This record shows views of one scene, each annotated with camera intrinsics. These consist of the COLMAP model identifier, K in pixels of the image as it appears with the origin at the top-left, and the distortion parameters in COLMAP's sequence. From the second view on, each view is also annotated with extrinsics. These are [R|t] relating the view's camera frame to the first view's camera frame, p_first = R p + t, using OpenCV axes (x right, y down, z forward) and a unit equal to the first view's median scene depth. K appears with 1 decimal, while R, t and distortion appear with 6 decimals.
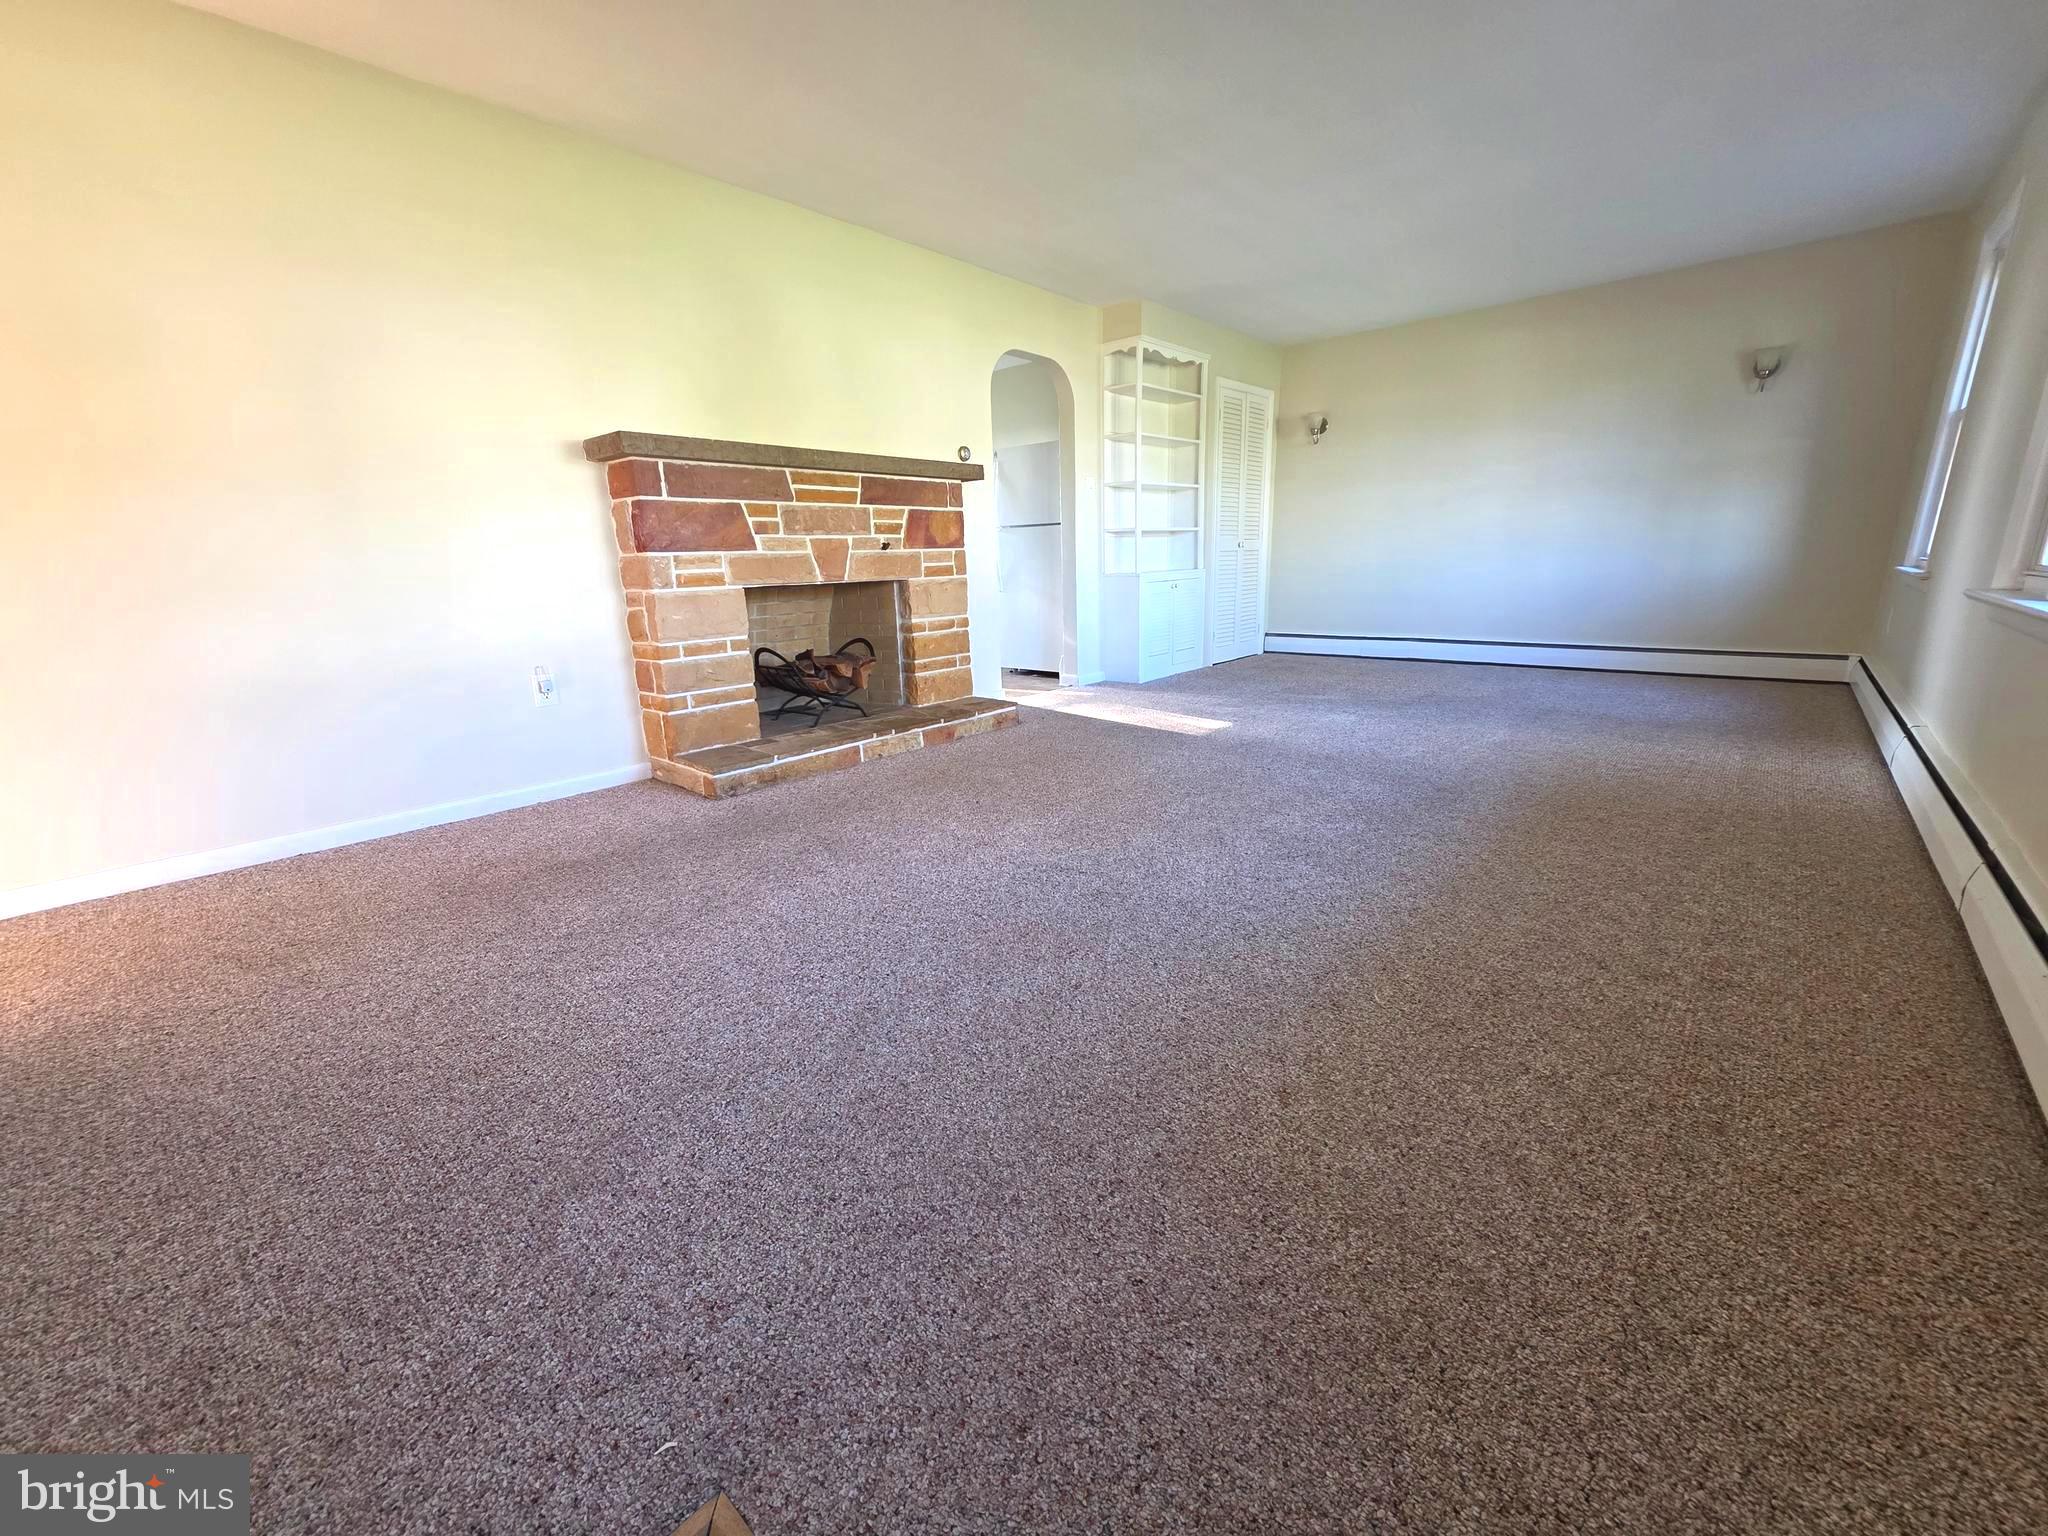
lens RADIAL K [[805.6, 0, 1028.8], [0, 805.6, 773.1], [0, 0, 1]] dist [-0.001981, 0.001194]
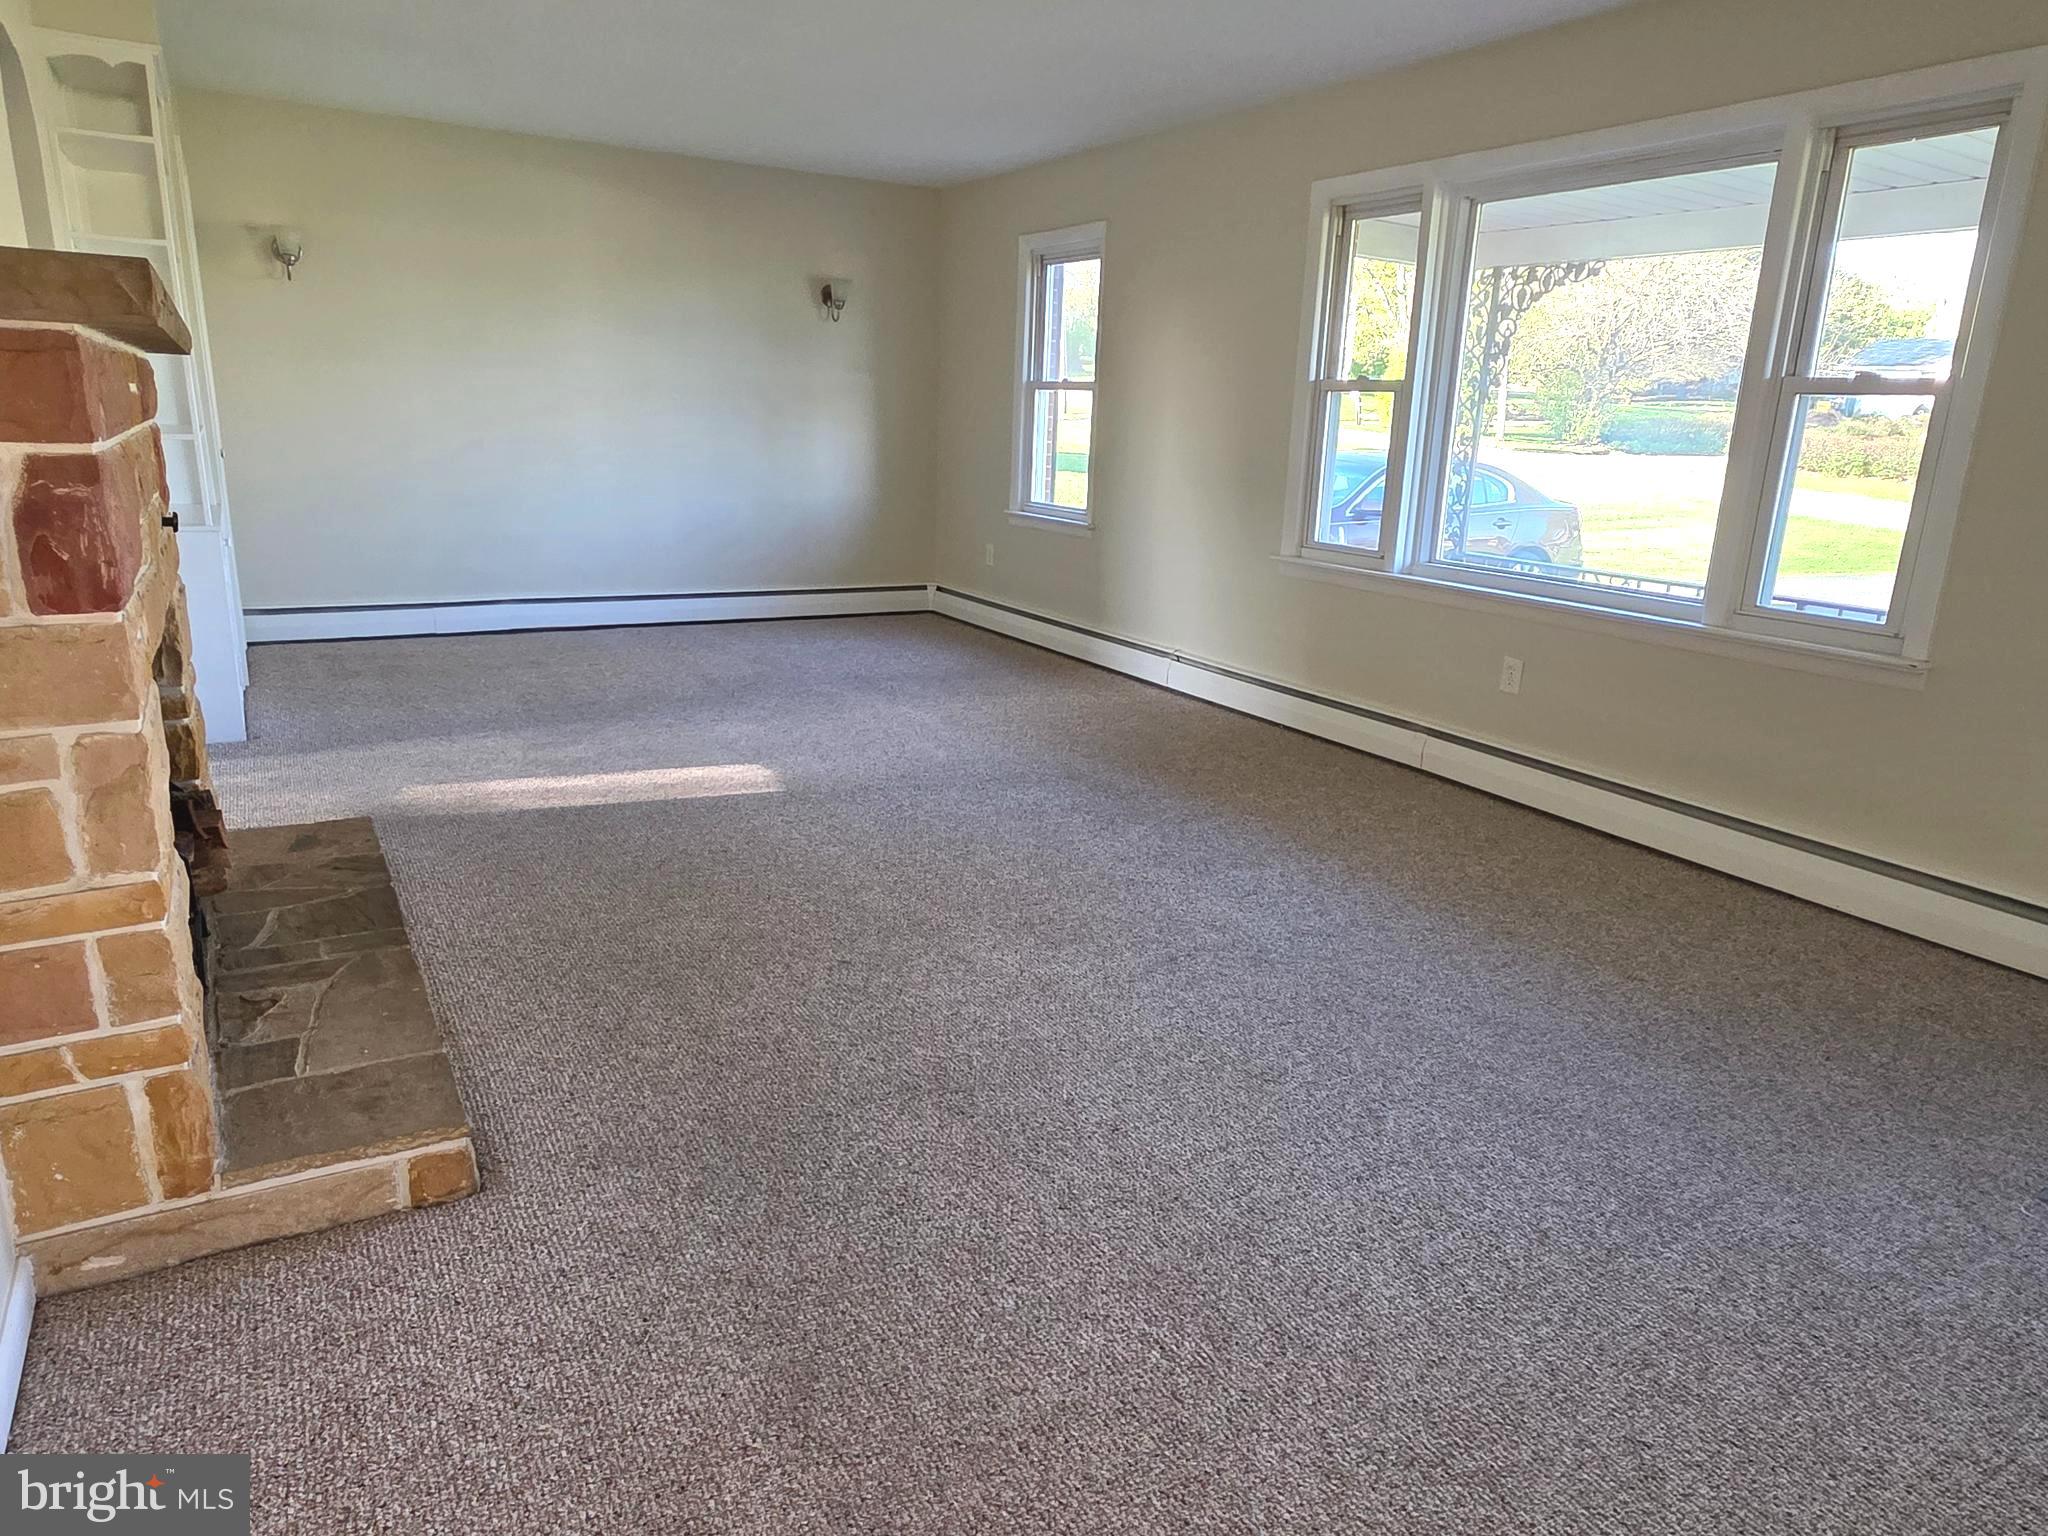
lens RADIAL K [[1318.1, 0, 1037.1], [0, 1318.1, 765.9], [0, 0, 1]] dist [-0.001182, -0.001105]
pose [[0.304669, -0.206813, 0.929734, -1.005606], [0.200252, 0.968232, 0.149755, -0.250555], [-0.931169, 0.140555, 0.336405, 0.551261]]
